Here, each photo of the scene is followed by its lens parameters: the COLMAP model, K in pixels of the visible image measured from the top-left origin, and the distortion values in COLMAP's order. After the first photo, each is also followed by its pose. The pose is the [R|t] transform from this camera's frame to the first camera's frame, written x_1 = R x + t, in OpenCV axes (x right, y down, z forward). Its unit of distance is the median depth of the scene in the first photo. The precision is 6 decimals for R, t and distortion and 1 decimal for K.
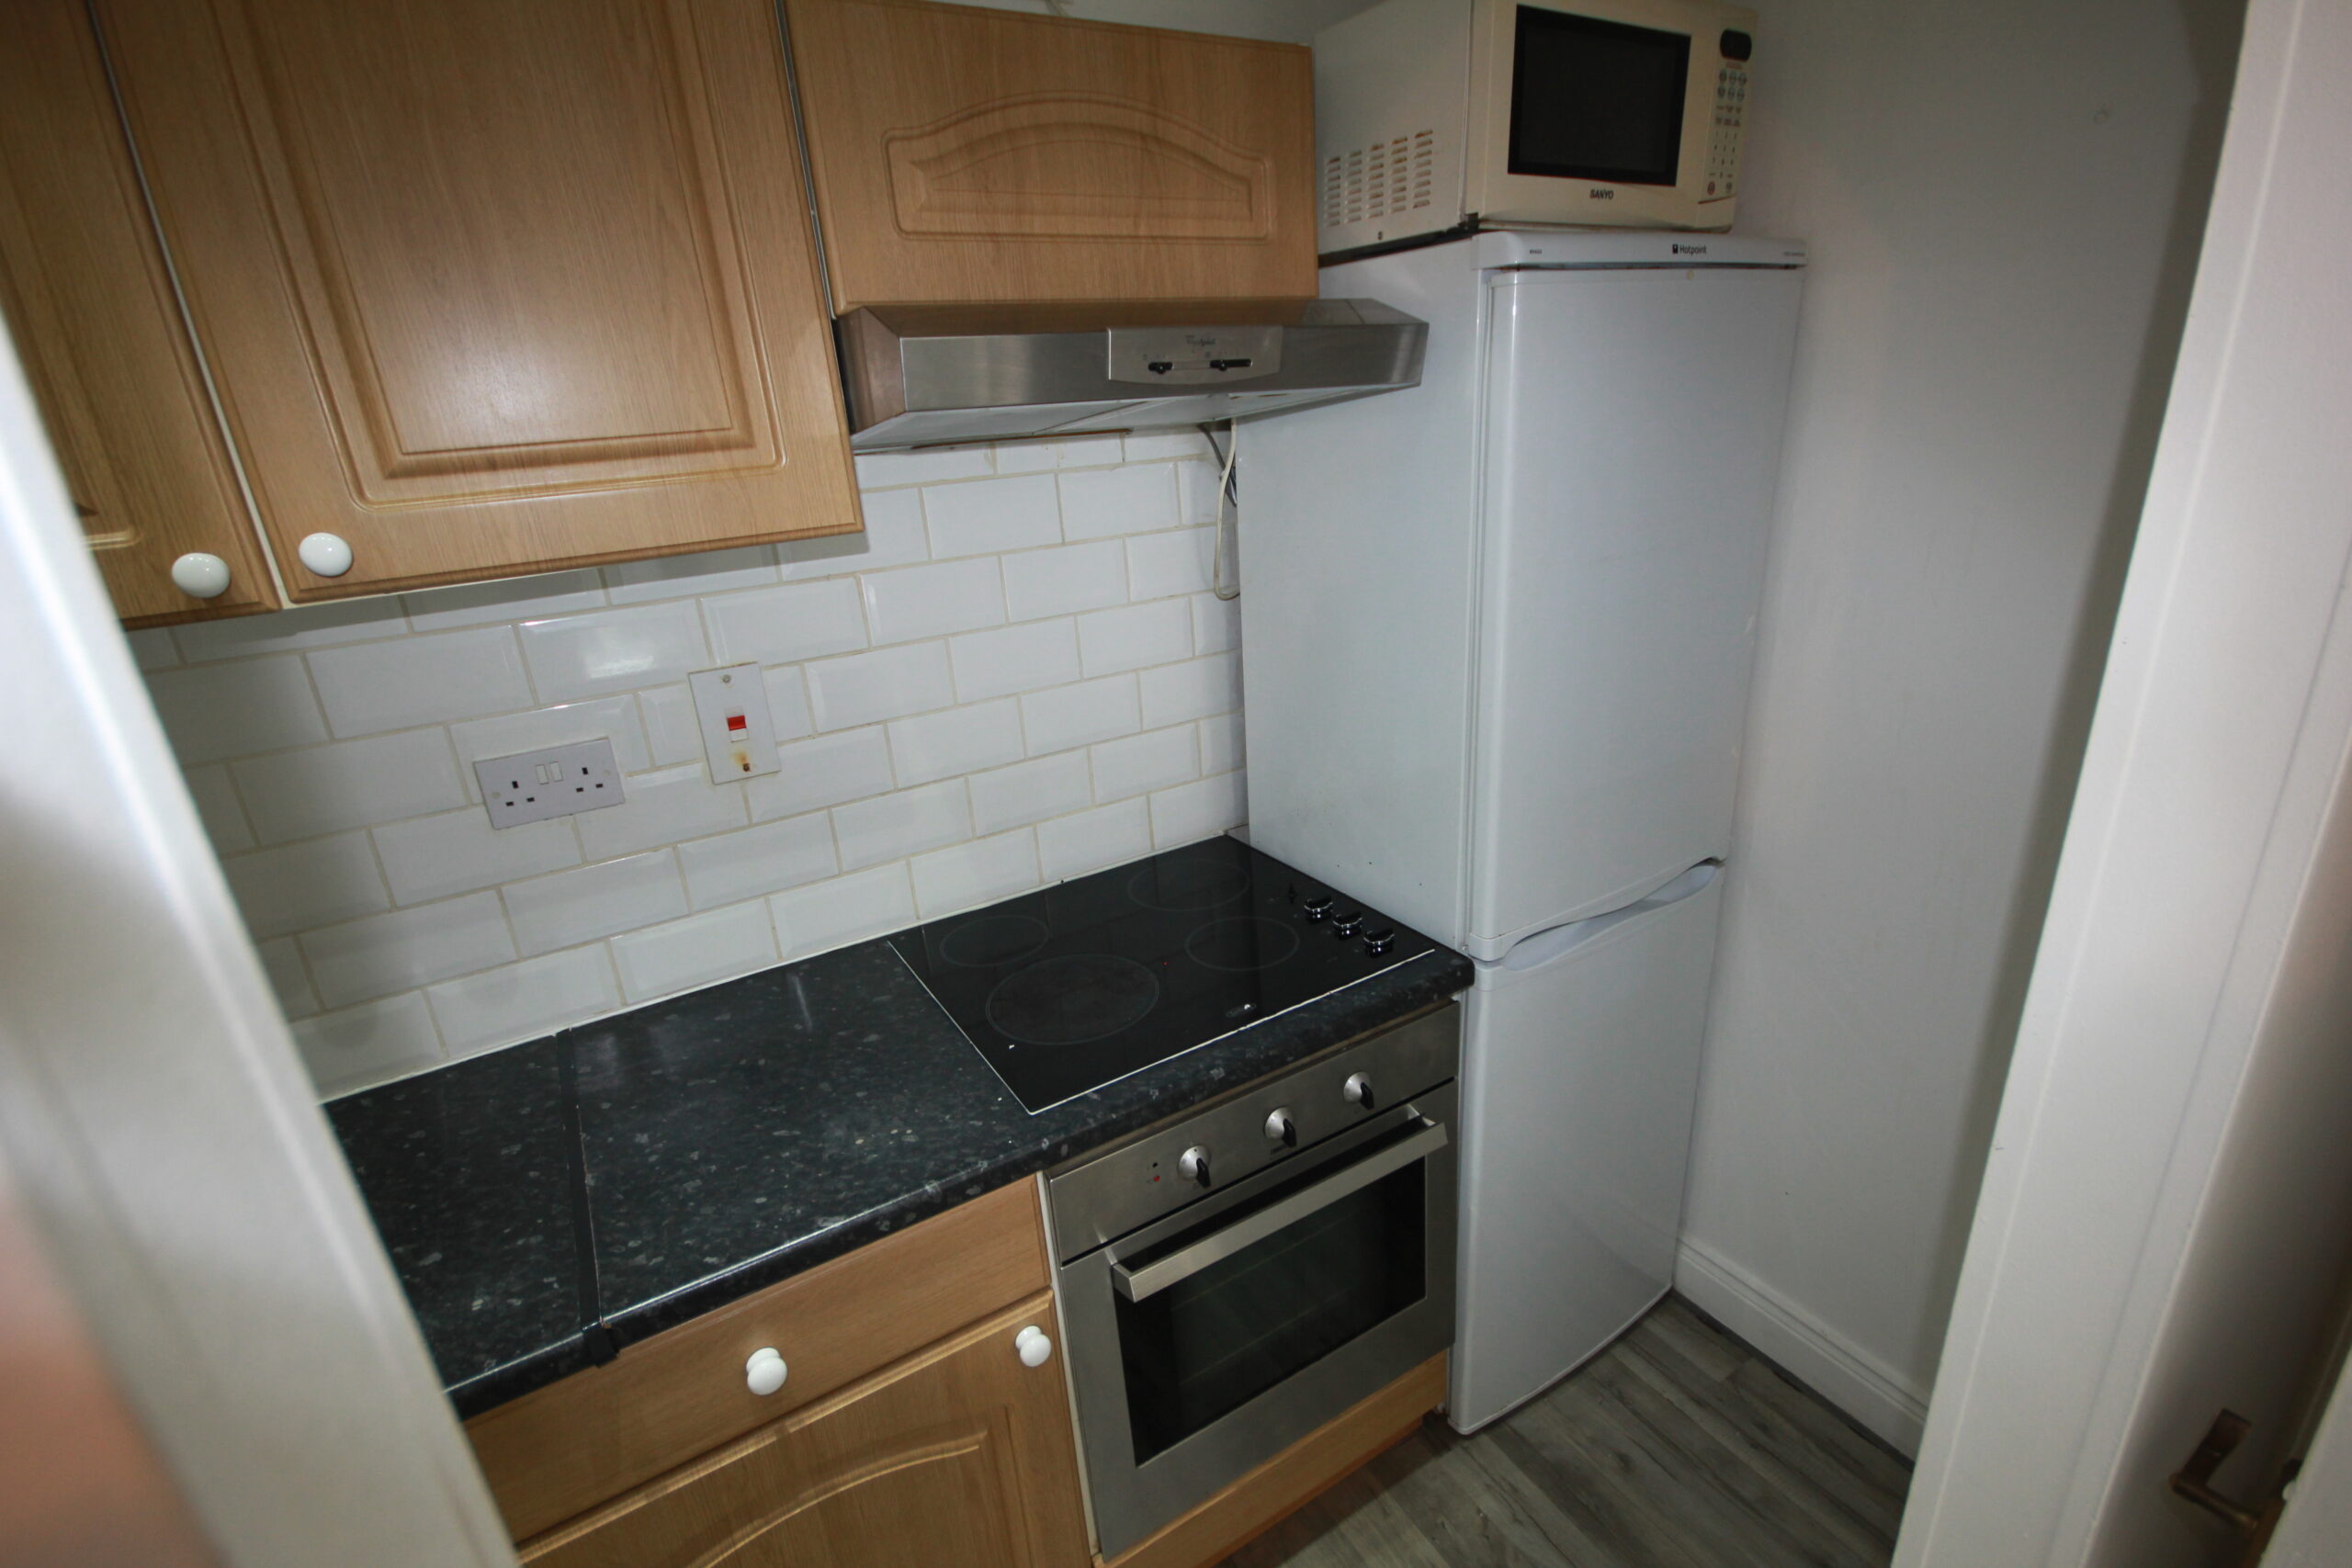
lens RADIAL K [[1078.6, 0, 1176.5], [0, 1078.6, 789.9], [0, 0, 1]] dist [0.004355, -0.000016]
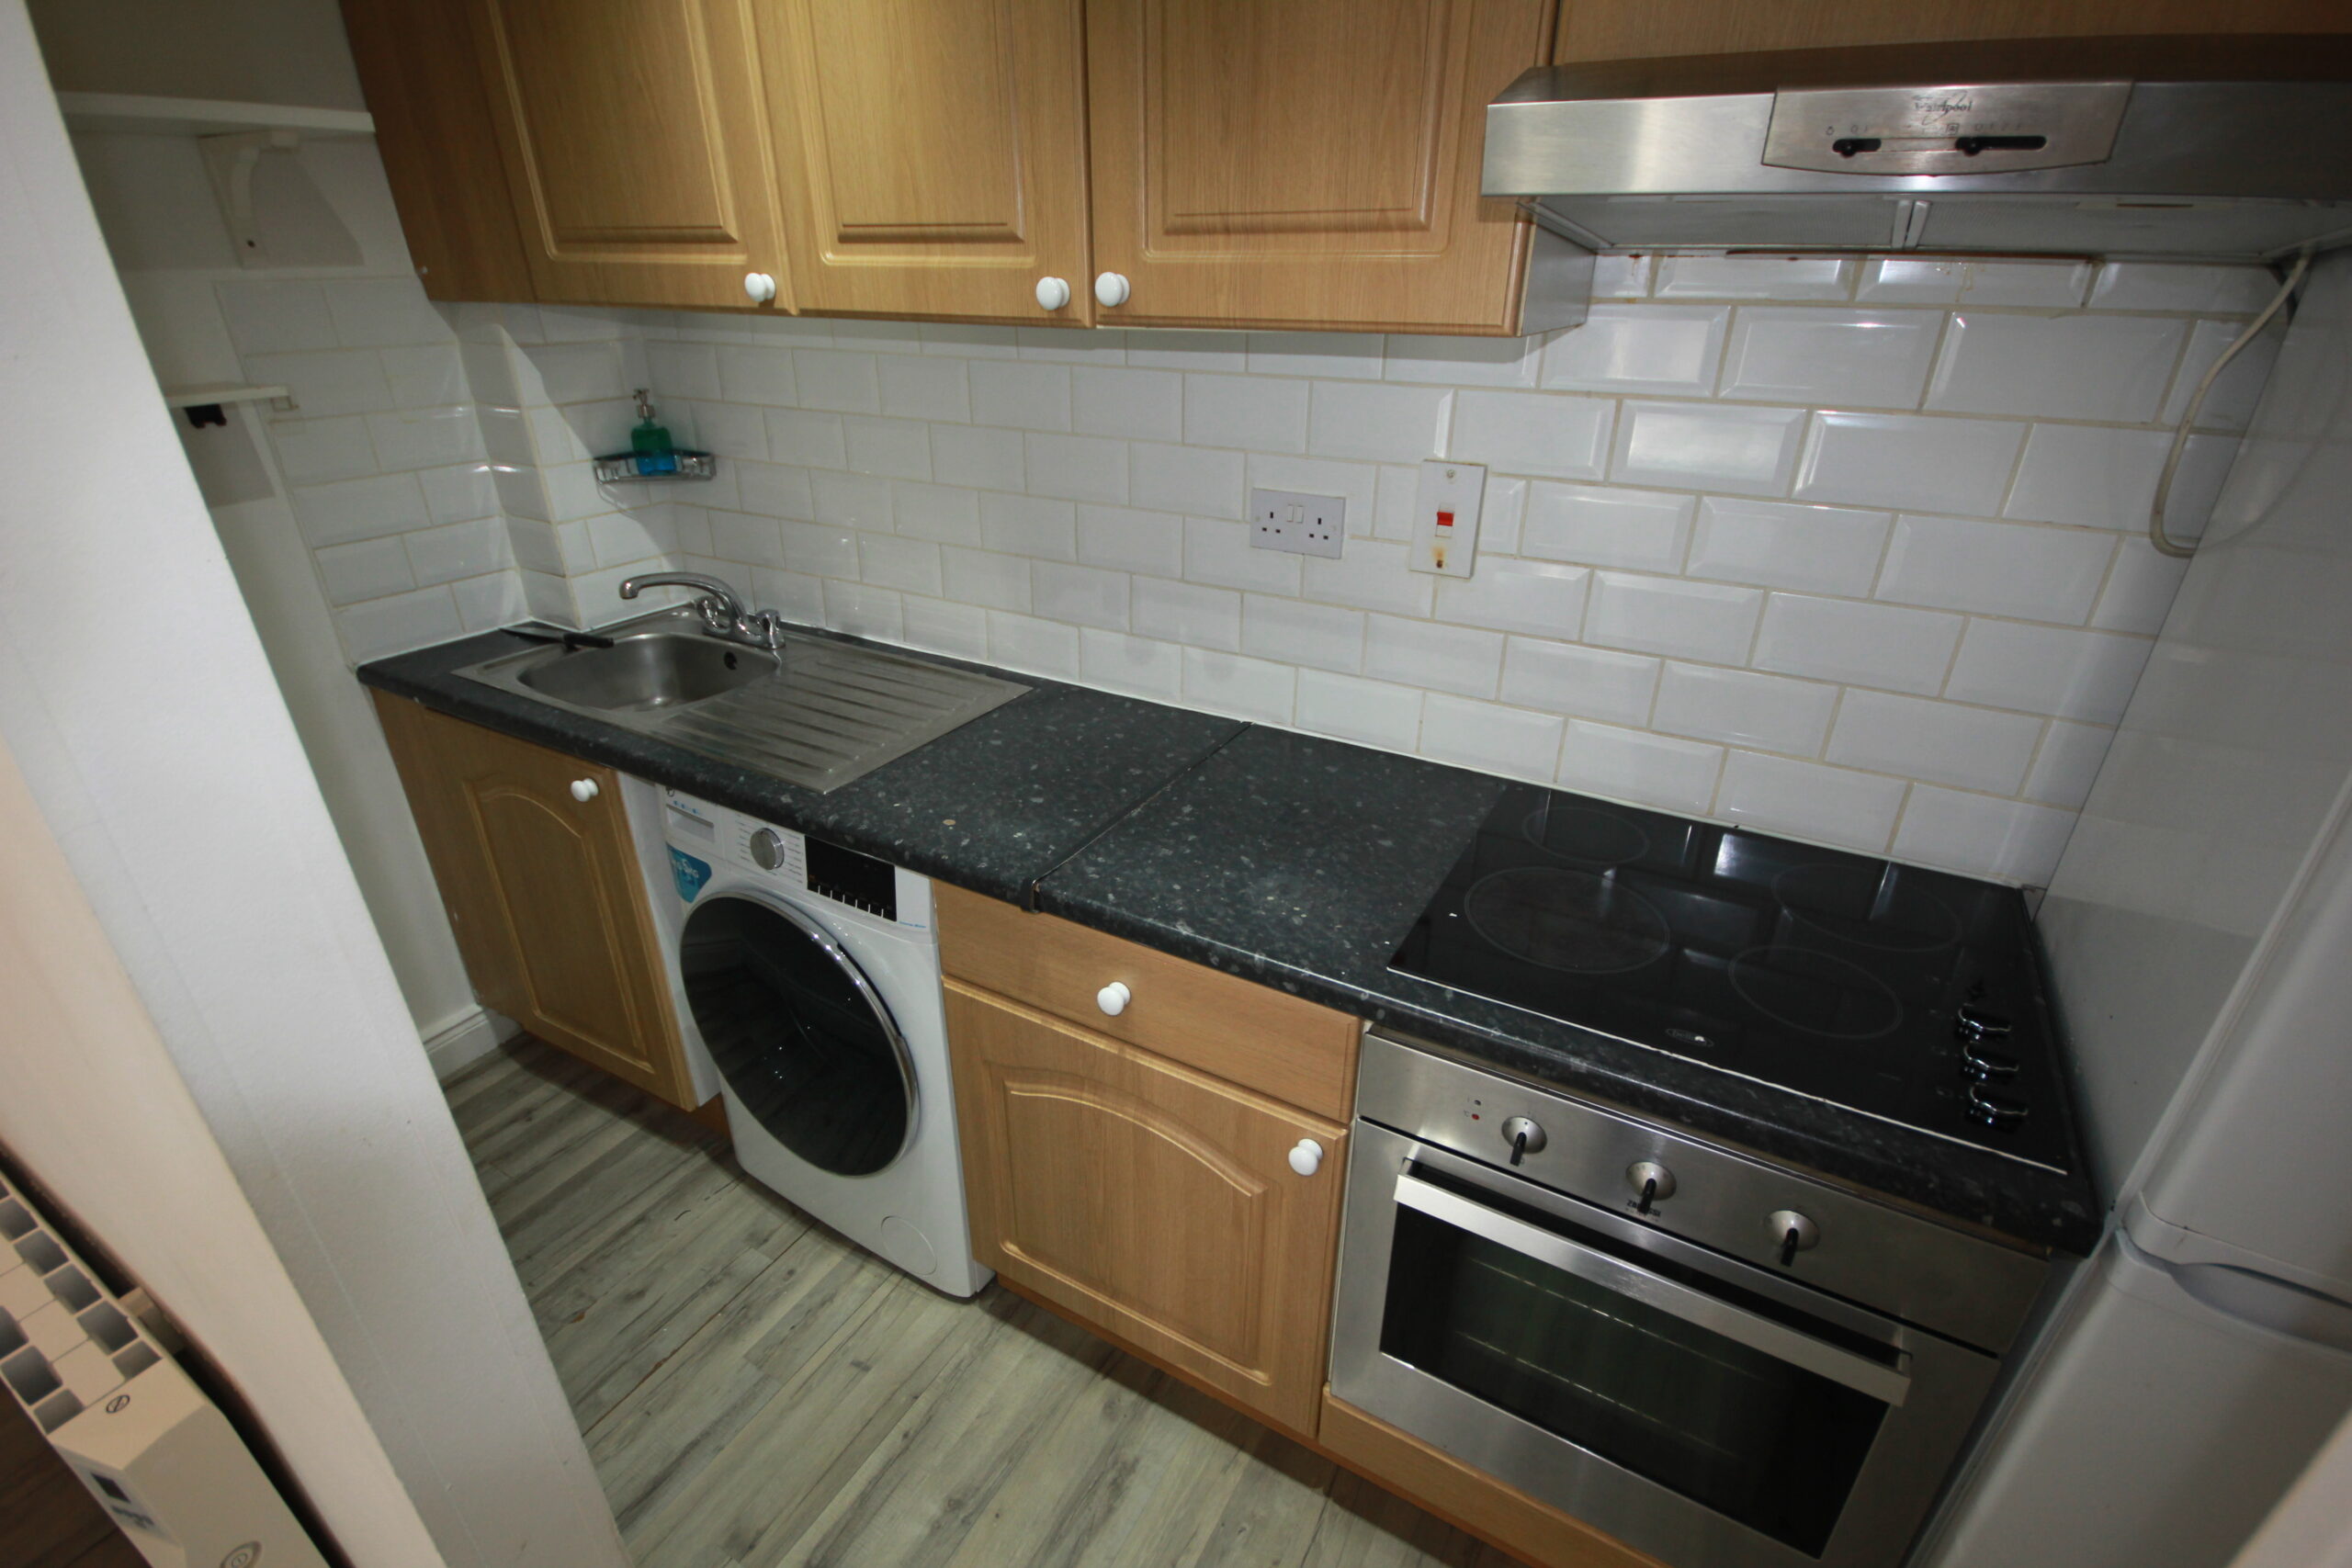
lens RADIAL K [[1078.6, 0, 1181.9], [0, 1078.6, 788.3], [0, 0, 1]] dist [0.004355, -0.000016]
pose [[0.498456, 0.449931, -0.741015, 0.411055], [-0.330141, 0.888883, 0.317639, -0.092138], [0.801592, 0.086310, 0.591609, 0.247822]]
